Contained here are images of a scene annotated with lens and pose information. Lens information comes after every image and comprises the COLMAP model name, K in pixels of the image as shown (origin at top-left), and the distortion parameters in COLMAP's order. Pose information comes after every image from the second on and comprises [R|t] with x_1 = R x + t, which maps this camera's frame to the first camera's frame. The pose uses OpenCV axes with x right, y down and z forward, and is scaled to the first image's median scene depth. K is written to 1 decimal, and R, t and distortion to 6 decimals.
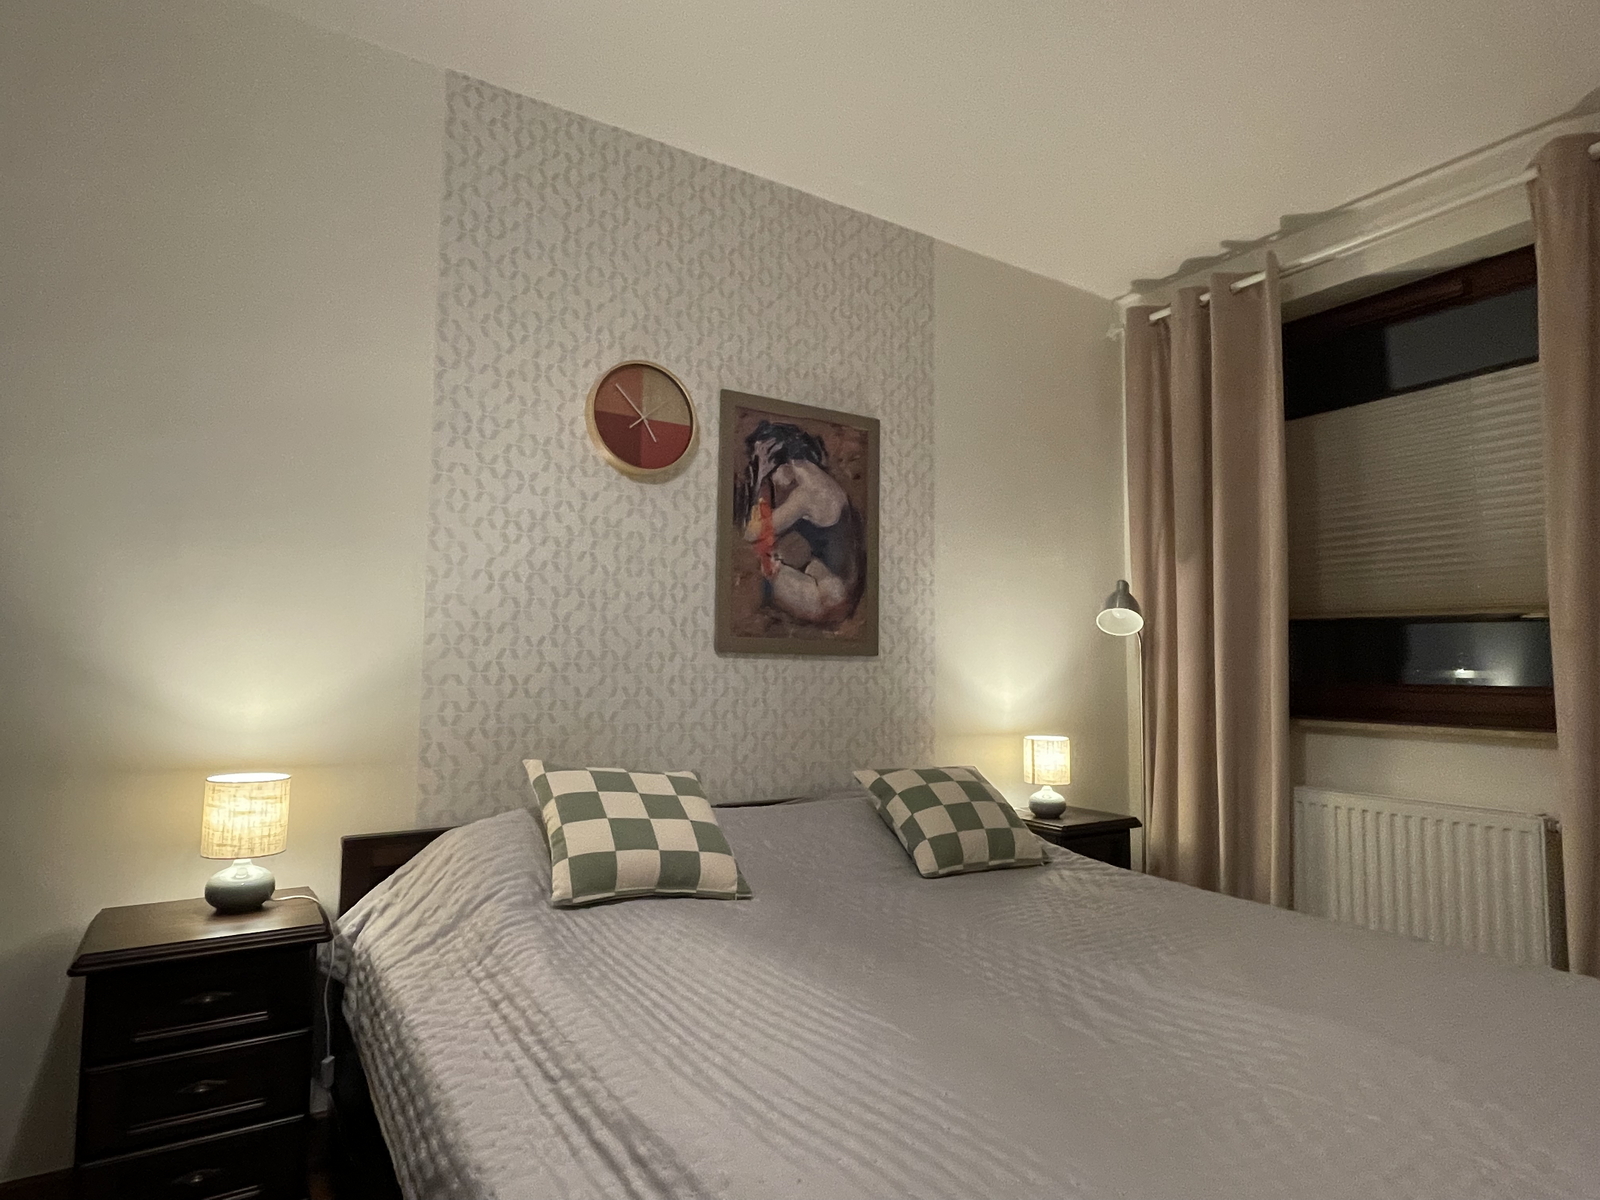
lens RADIAL K [[901.6, 0, 806.2], [0, 901.6, 598.0], [0, 0, 1]] dist [-0.001003, -0.000178]
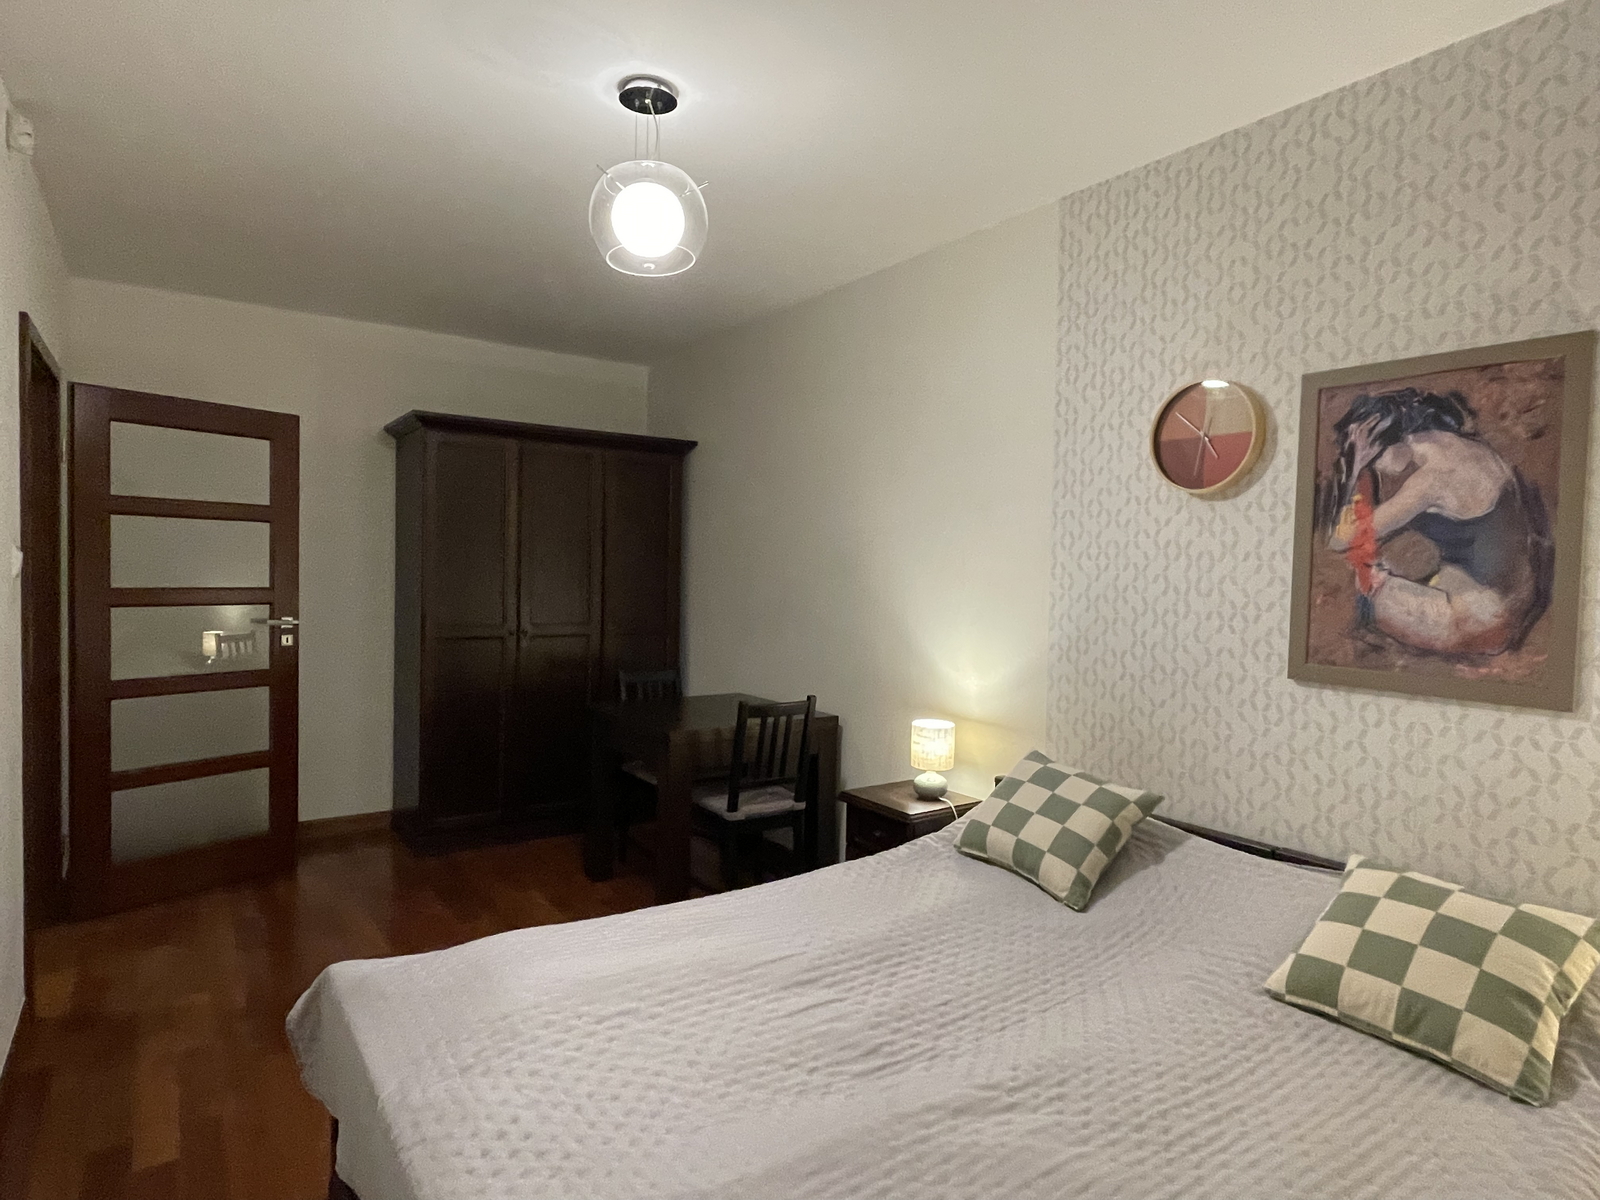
lens RADIAL K [[901.6, 0, 806.2], [0, 901.6, 598.0], [0, 0, 1]] dist [-0.001003, -0.000178]
pose [[0.058759, 0.023013, -0.998007, 0.749792], [0.054191, 0.998187, 0.026208, -0.068690], [0.996800, -0.055623, 0.057405, 0.473540]]
